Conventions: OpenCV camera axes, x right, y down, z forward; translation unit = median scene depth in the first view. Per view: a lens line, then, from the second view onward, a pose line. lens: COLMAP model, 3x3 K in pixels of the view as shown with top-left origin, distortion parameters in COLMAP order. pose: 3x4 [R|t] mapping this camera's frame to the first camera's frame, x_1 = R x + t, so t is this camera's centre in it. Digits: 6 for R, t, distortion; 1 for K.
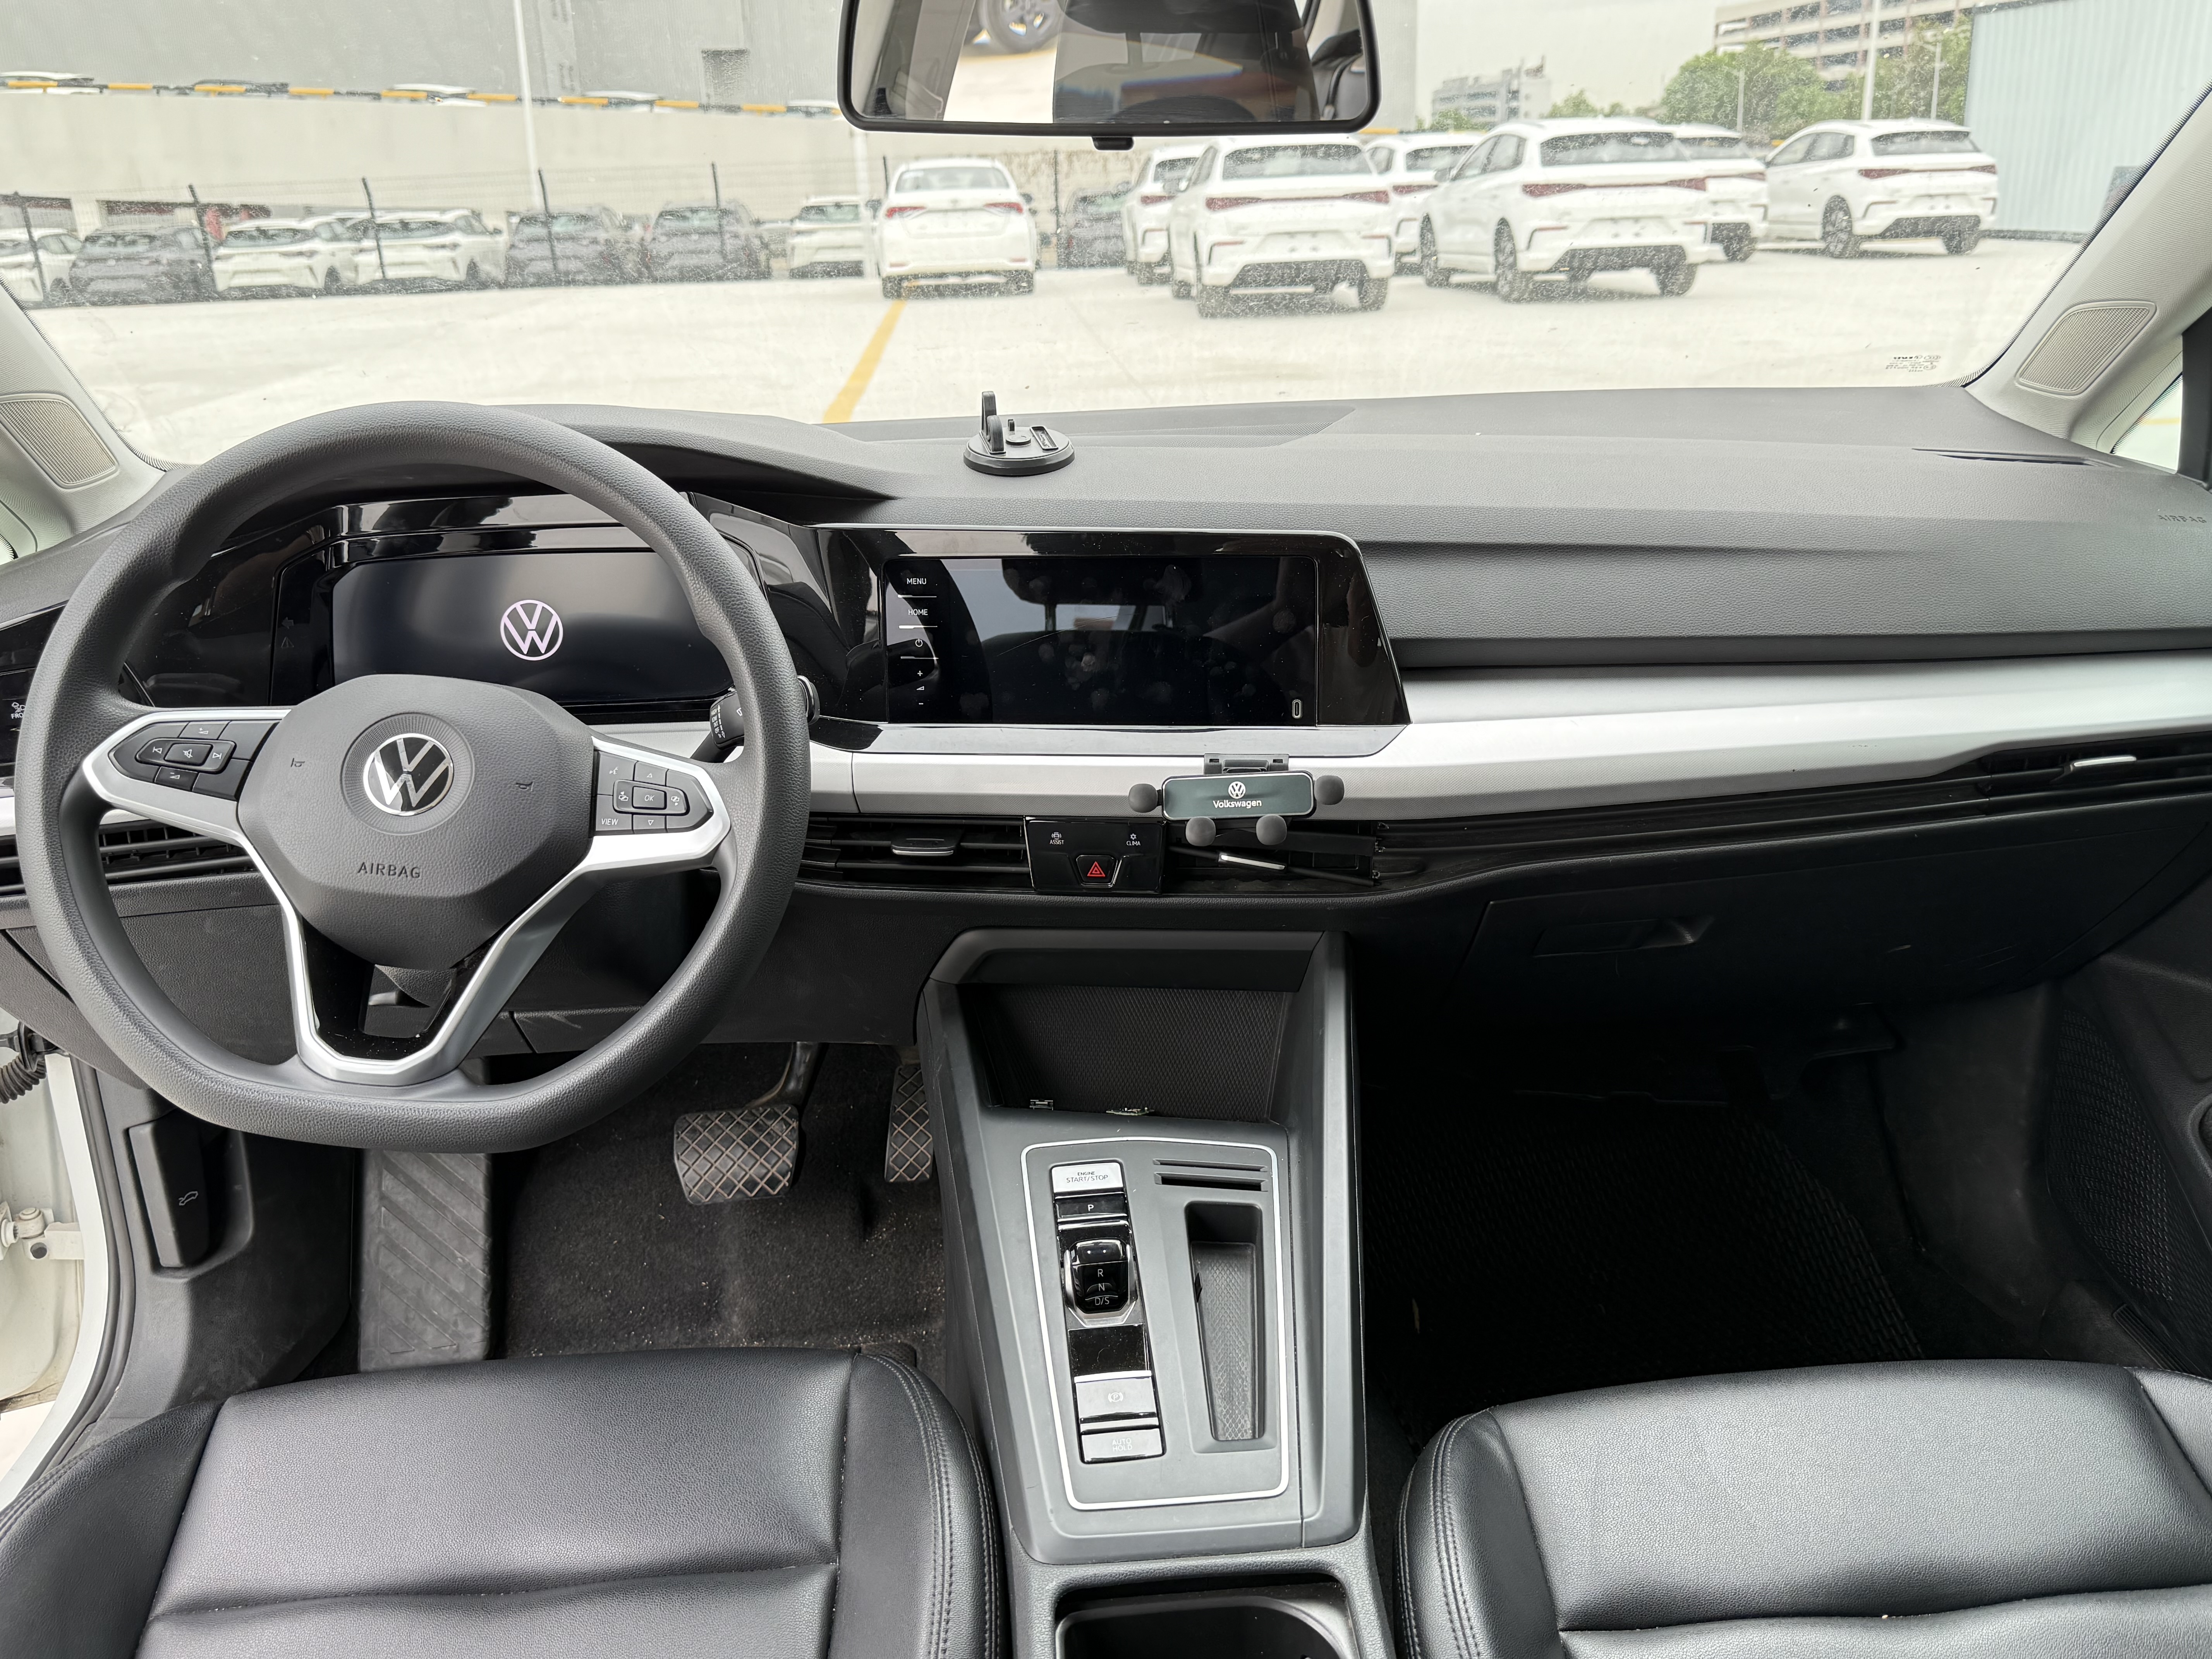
lens RADIAL K [[1771.5, 0, 1106.0], [0, 1771.5, 829.5], [0, 0, 1]] dist [0.030719, -0.000153]
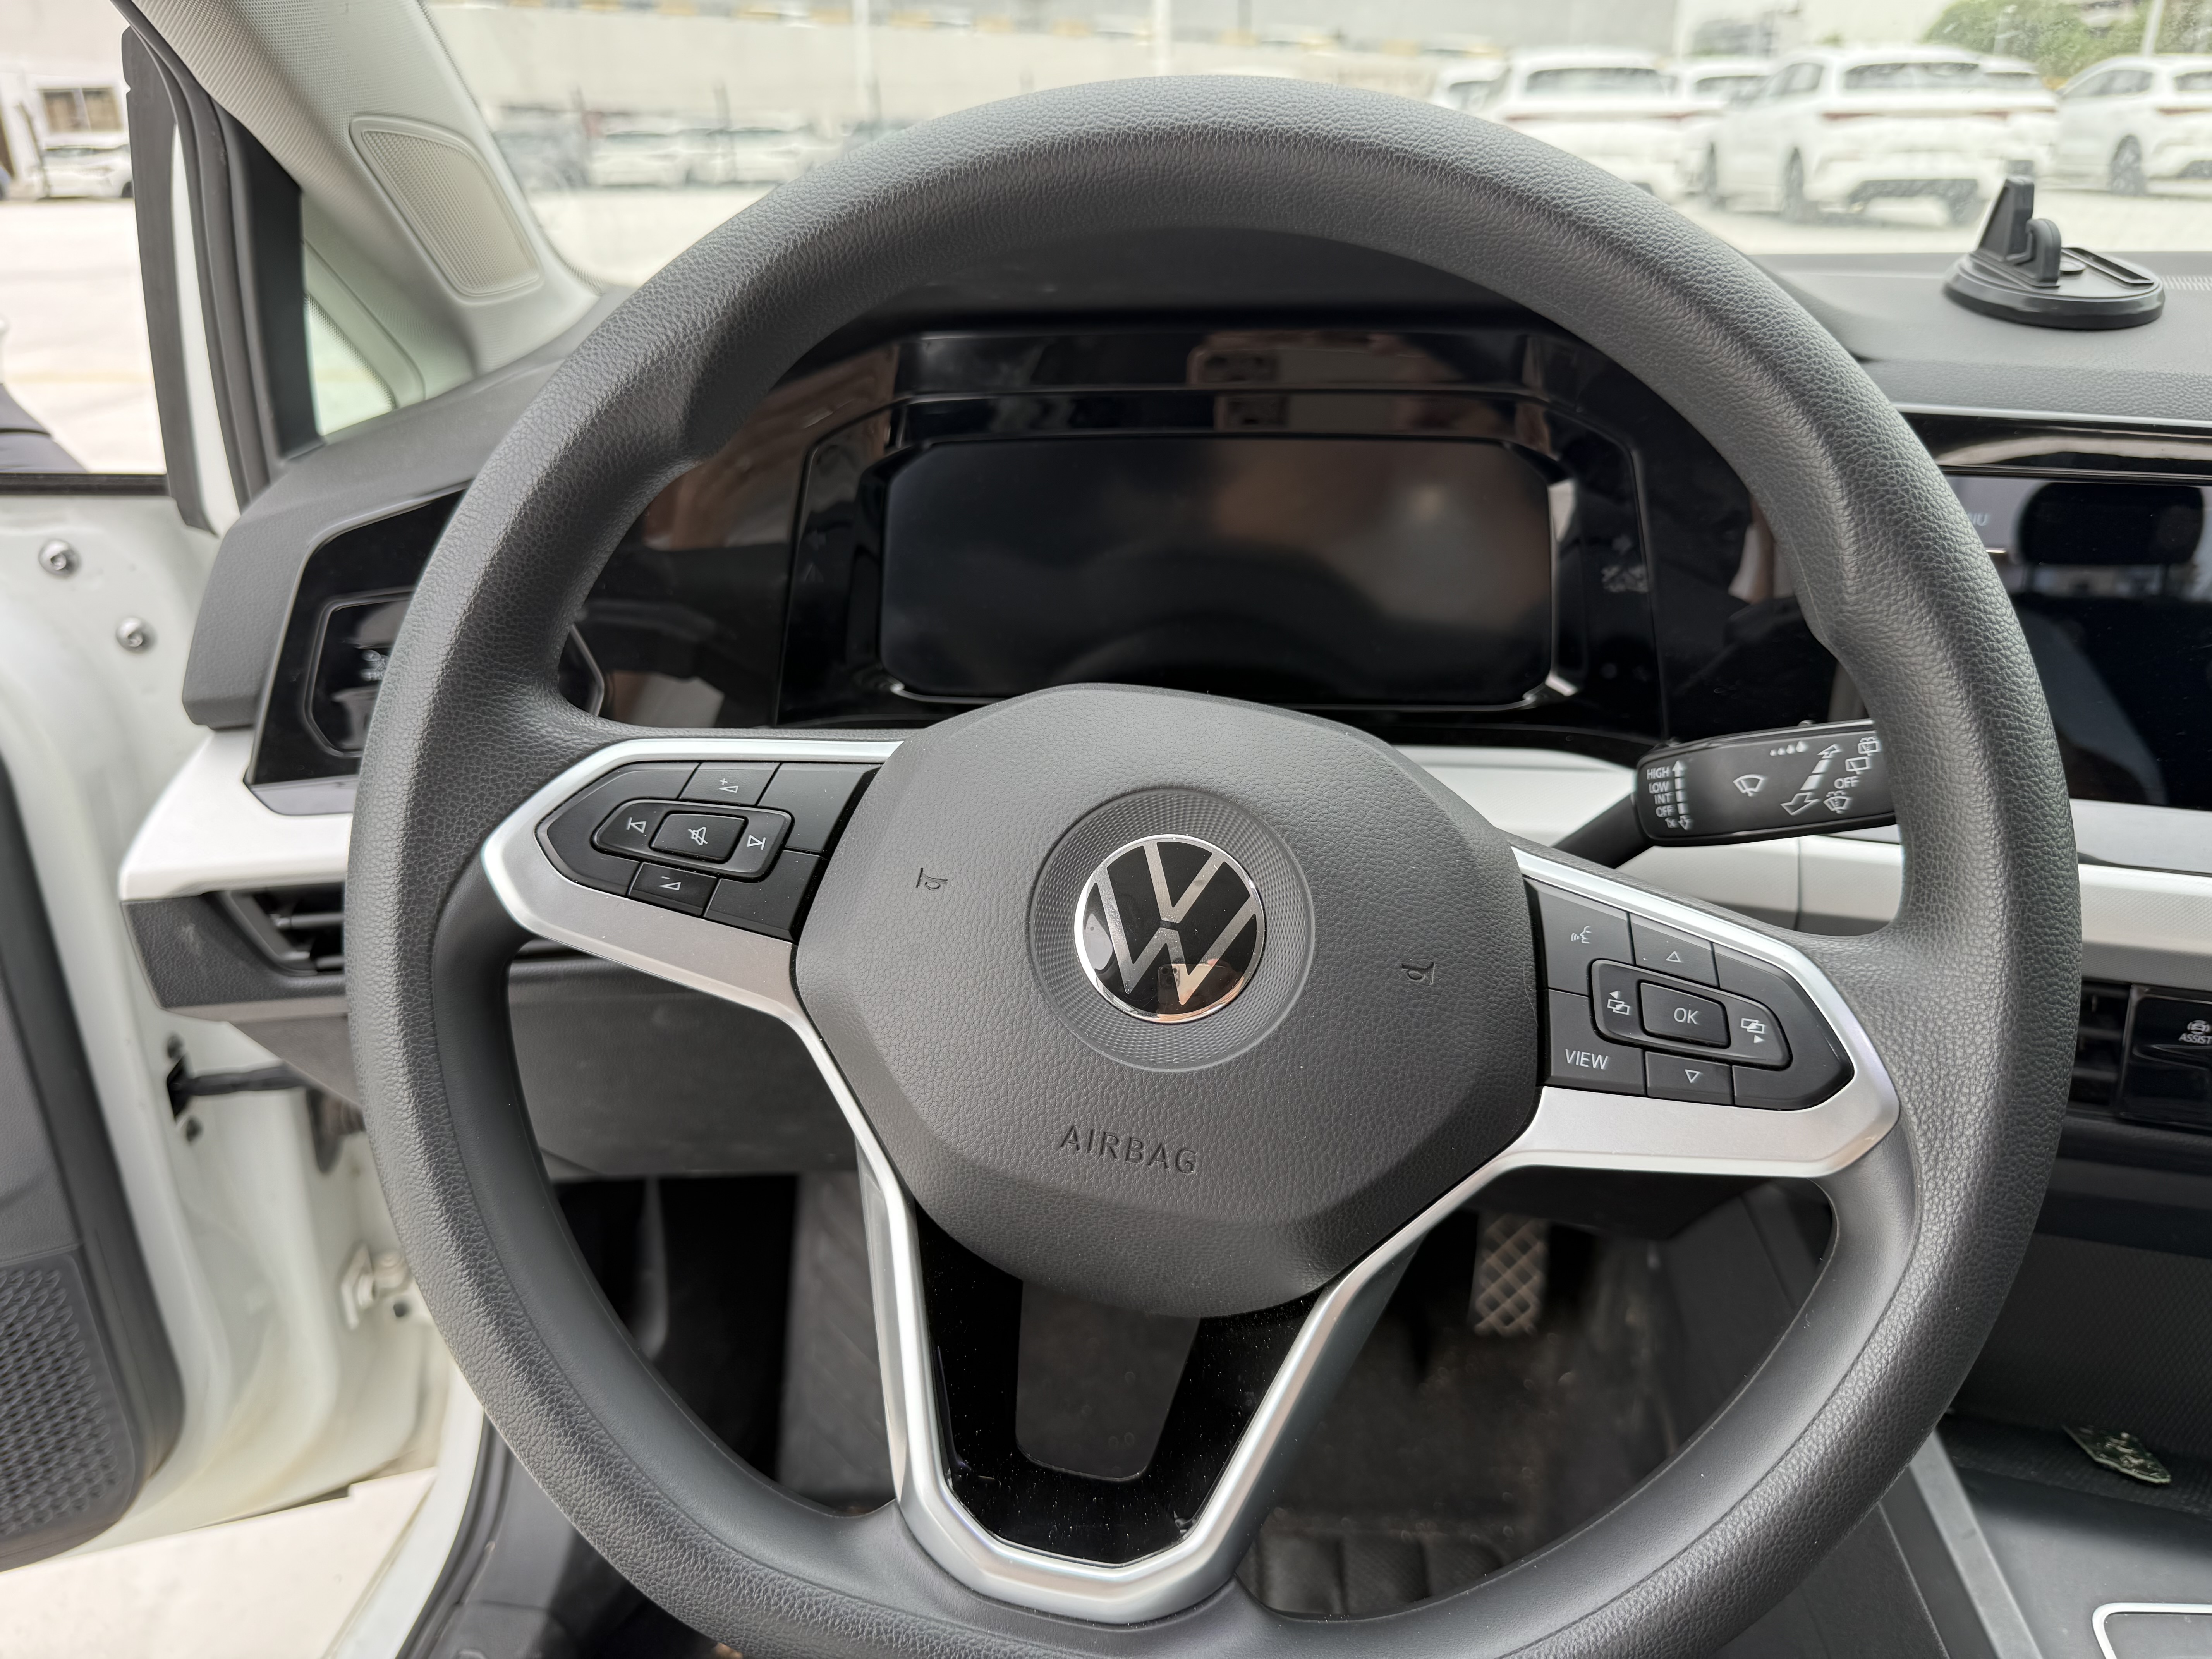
lens RADIAL K [[1510.8, 0, 1106.0], [0, 1510.8, 829.5], [0, 0, 1]] dist [0.040366, -0.004411]
pose [[0.989533, 0.085511, -0.116242, -0.248741], [-0.074885, 0.992855, 0.092902, -0.060530], [0.123356, -0.083224, 0.988867, 0.426893]]
